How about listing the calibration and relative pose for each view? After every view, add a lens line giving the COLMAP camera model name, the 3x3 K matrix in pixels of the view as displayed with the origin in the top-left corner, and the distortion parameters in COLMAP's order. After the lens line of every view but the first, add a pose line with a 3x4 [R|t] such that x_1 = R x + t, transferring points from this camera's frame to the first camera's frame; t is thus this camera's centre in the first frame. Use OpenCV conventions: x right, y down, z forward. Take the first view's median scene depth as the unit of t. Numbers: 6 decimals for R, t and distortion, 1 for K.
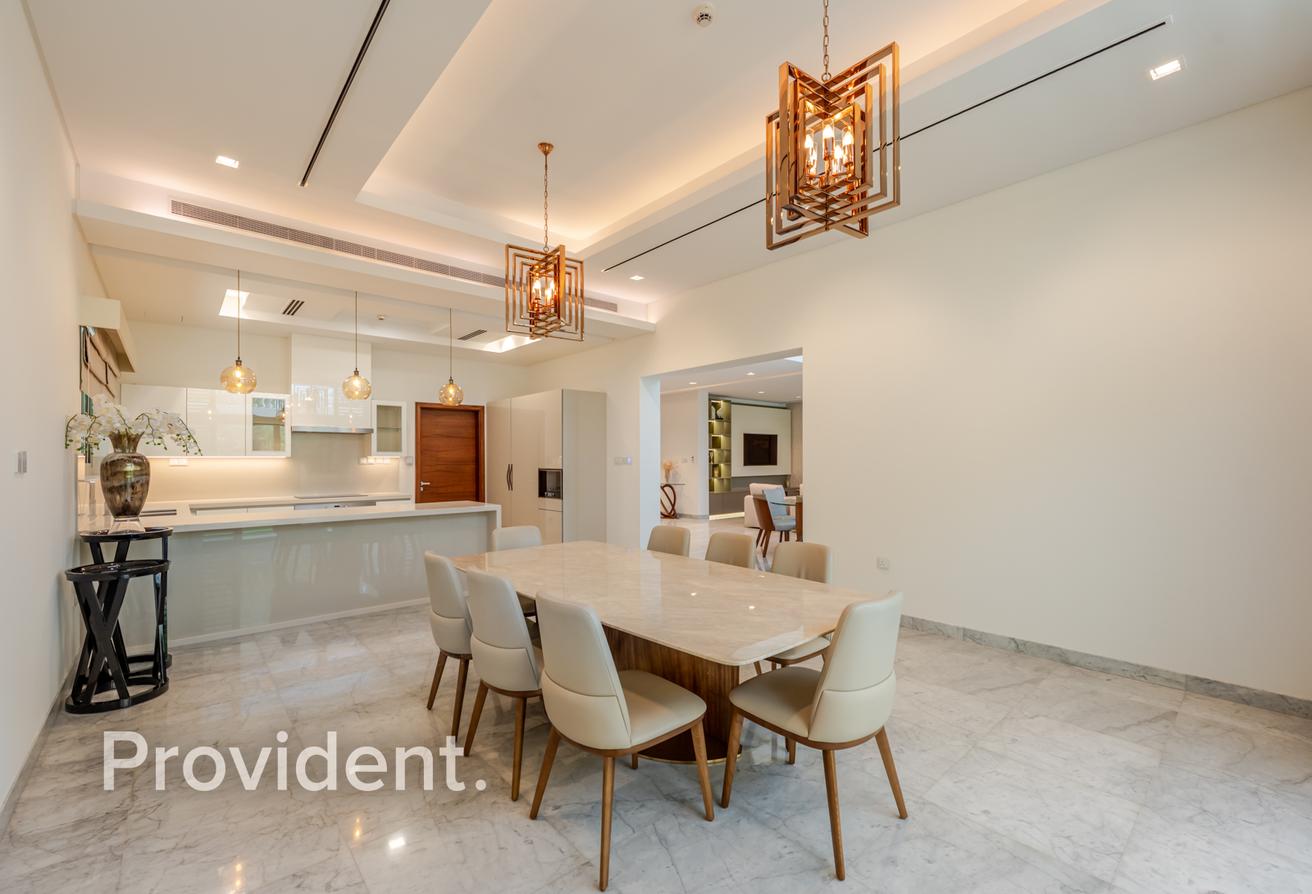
lens RADIAL K [[544.8, 0, 655.5], [0, 544.8, 455.5], [0, 0, 1]] dist [-0.012247, -0.000262]
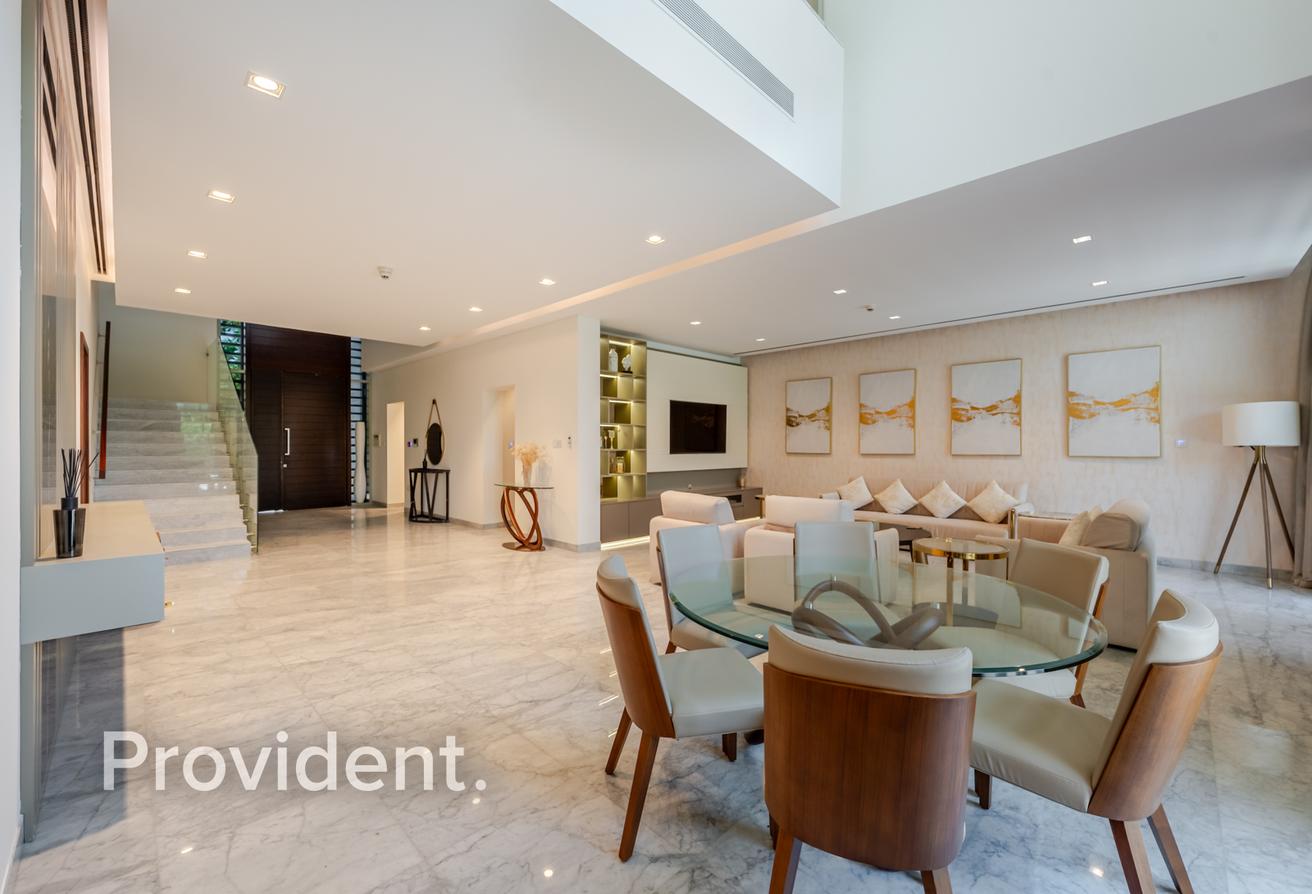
lens RADIAL K [[526.0, 0, 655.1], [0, 526.0, 446.2], [0, 0, 1]] dist [0.000091, -0.000044]
pose [[0.997628, 0.003900, 0.068728, 0.109659], [-0.004269, 0.999977, 0.005220, 0.007968], [-0.068706, -0.005501, 0.997622, 0.436625]]
